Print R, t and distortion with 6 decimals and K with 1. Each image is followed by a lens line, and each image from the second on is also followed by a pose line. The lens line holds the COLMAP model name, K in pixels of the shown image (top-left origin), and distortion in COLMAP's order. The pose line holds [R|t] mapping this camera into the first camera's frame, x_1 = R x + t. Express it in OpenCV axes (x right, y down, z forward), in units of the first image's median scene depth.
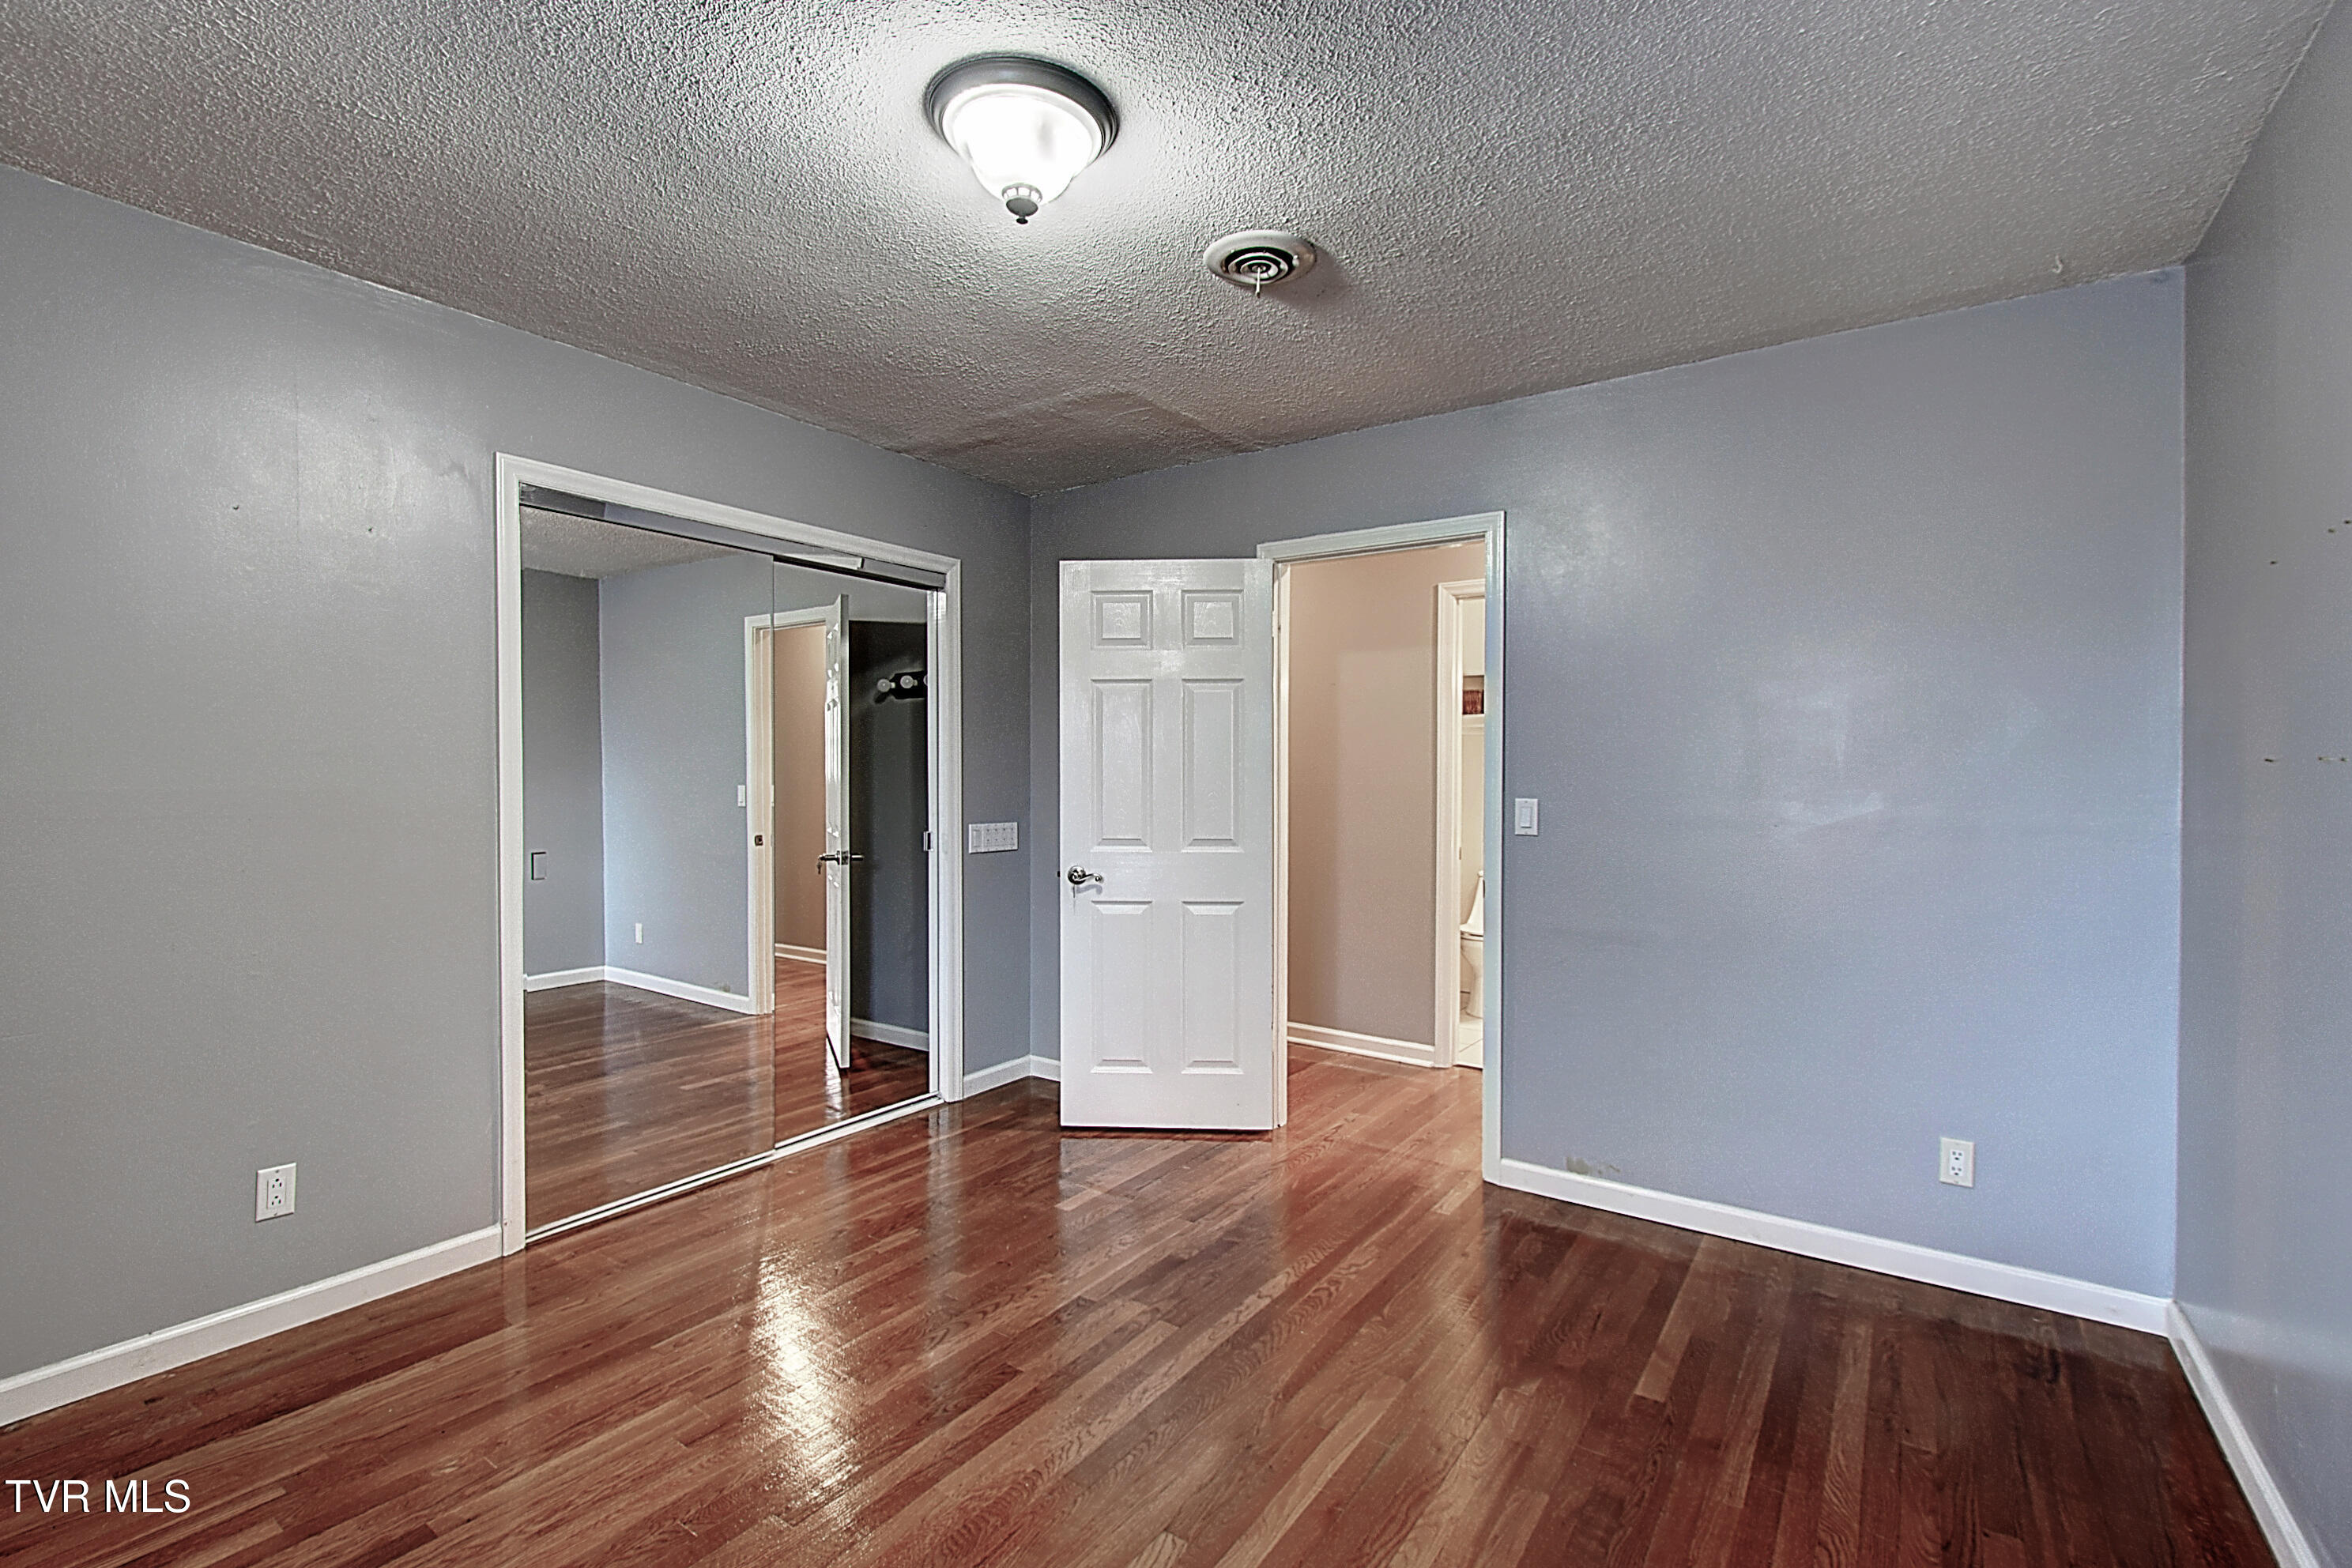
lens RADIAL K [[1042.5, 0, 1171.2], [0, 1042.5, 787.4], [0, 0, 1]] dist [-0.000479, -0.000351]
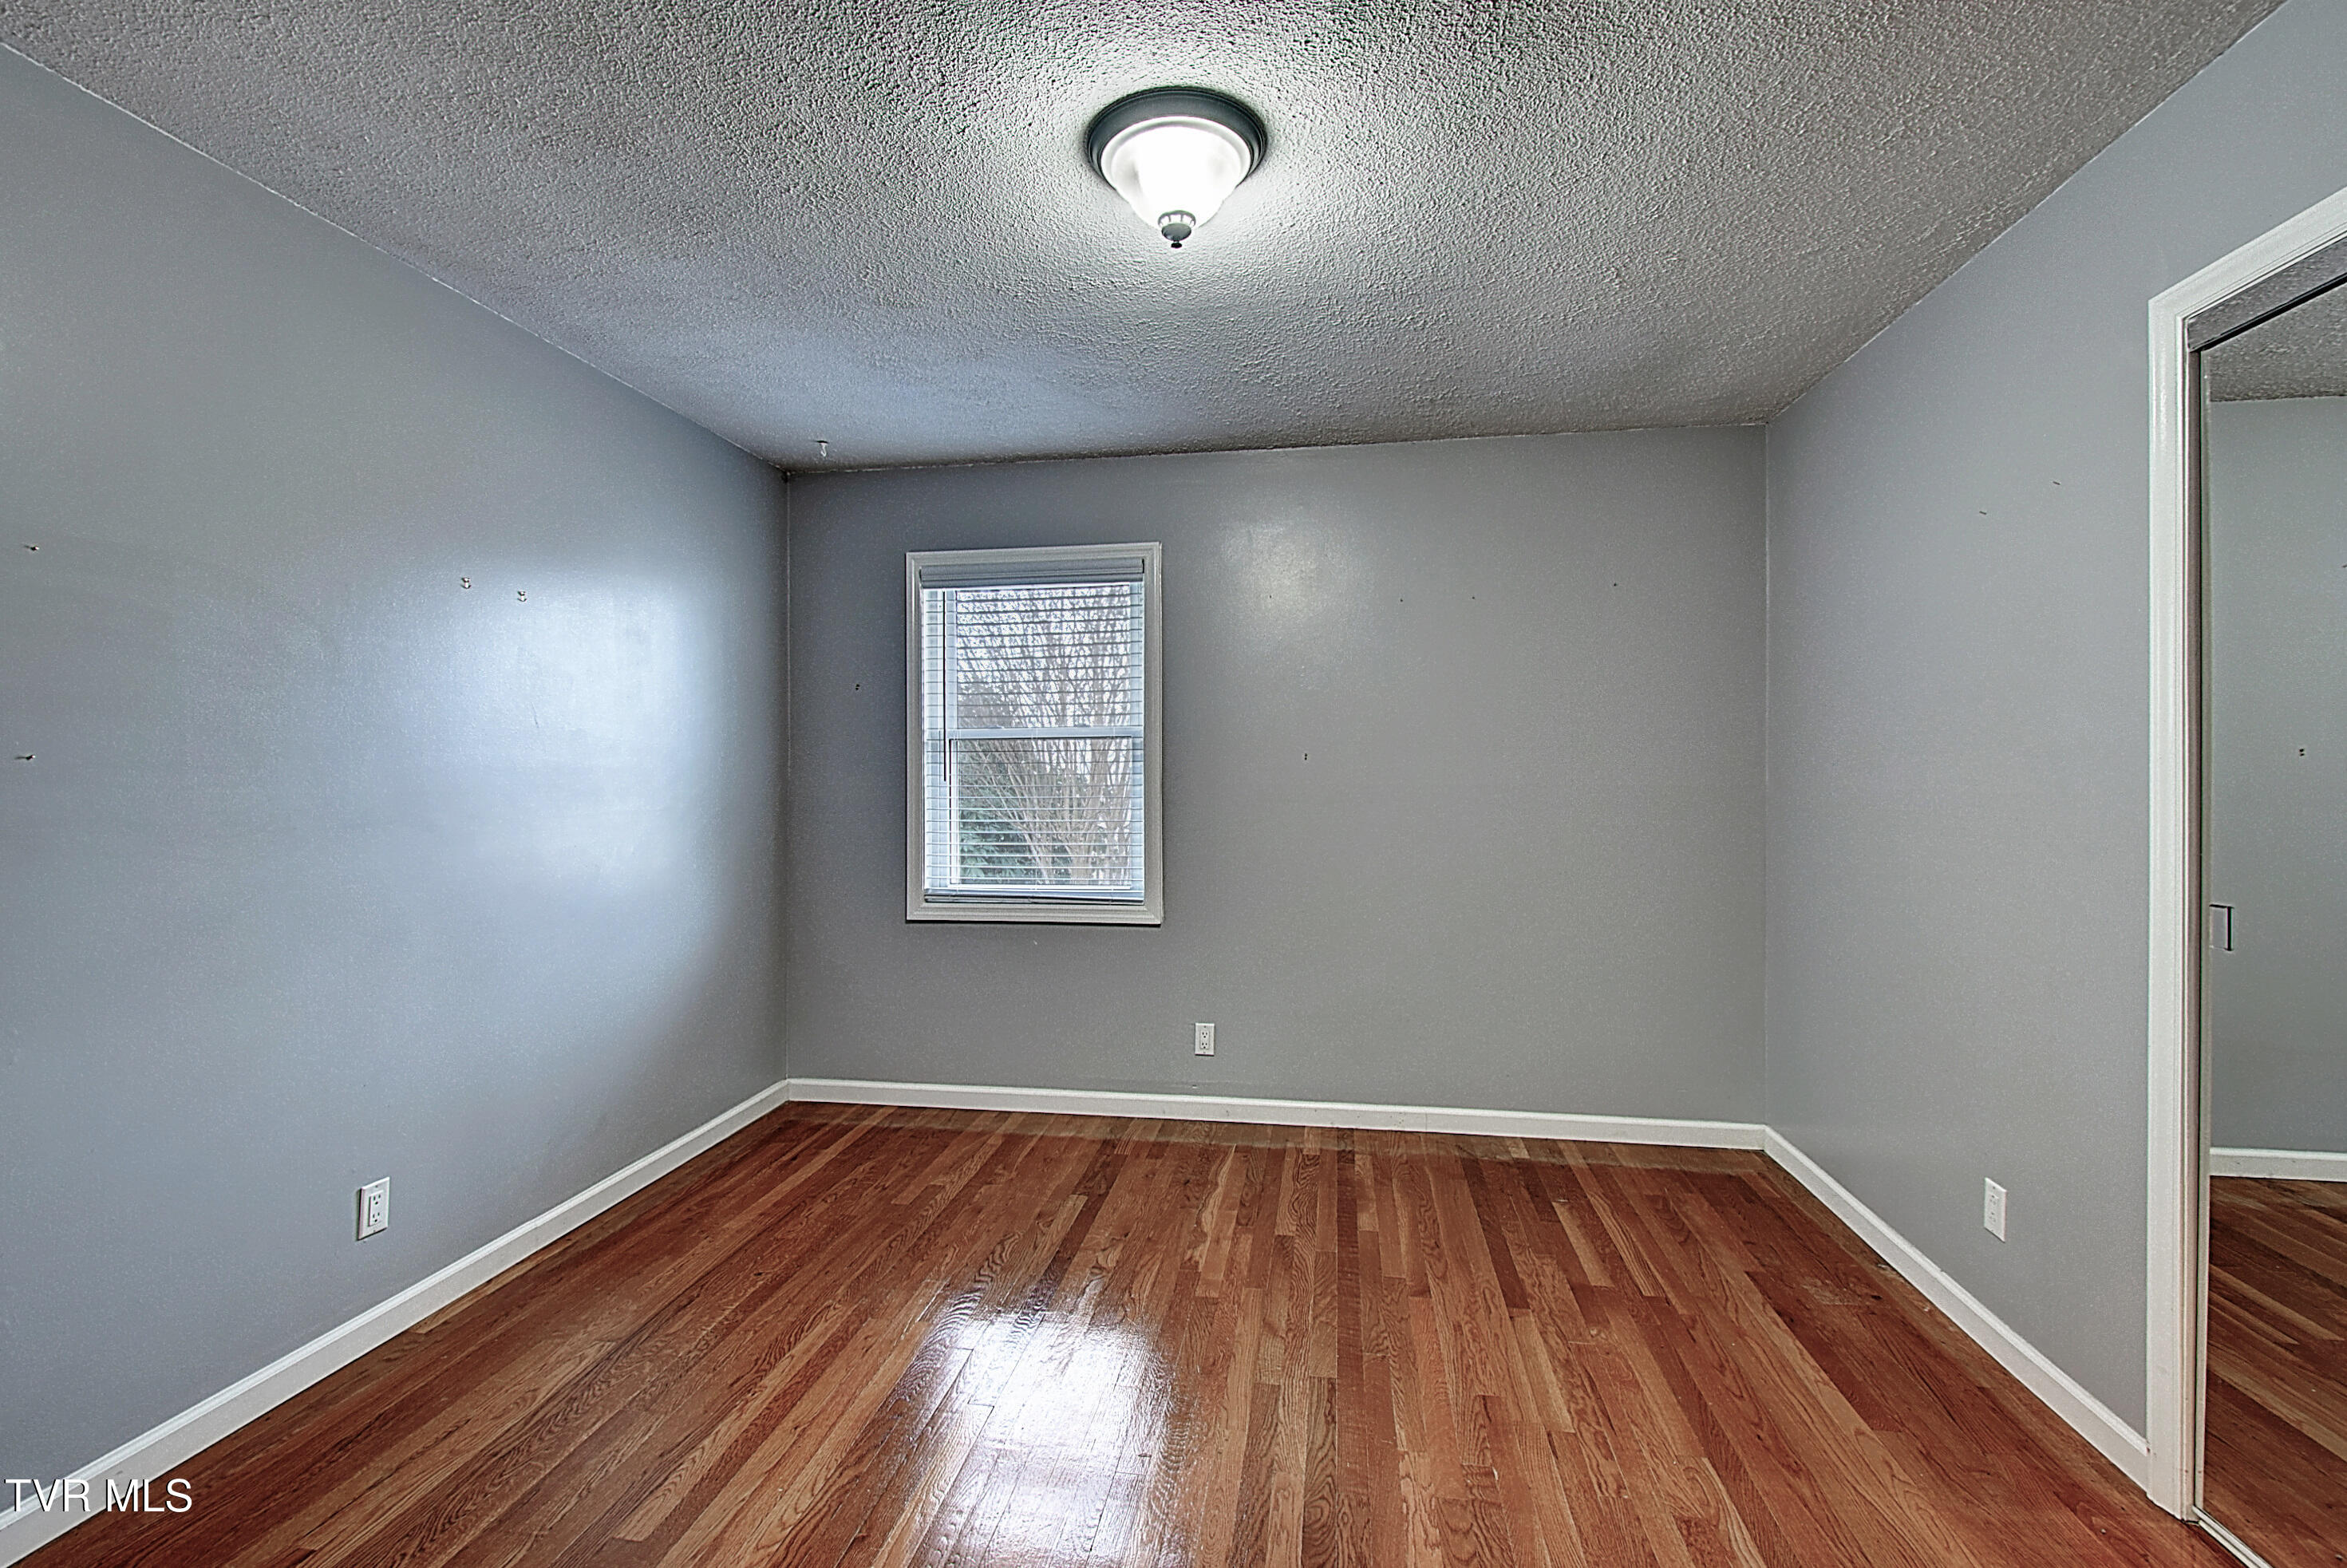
lens RADIAL K [[1026.0, 0, 1169.9], [0, 1026.0, 781.5], [0, 0, 1]] dist [-0.000034, -0.000082]
pose [[-0.903220, 0.001716, -0.429174, 0.283679], [-0.000911, 0.999982, 0.005917, -0.016494], [0.429177, 0.005735, -0.903202, 1.783607]]
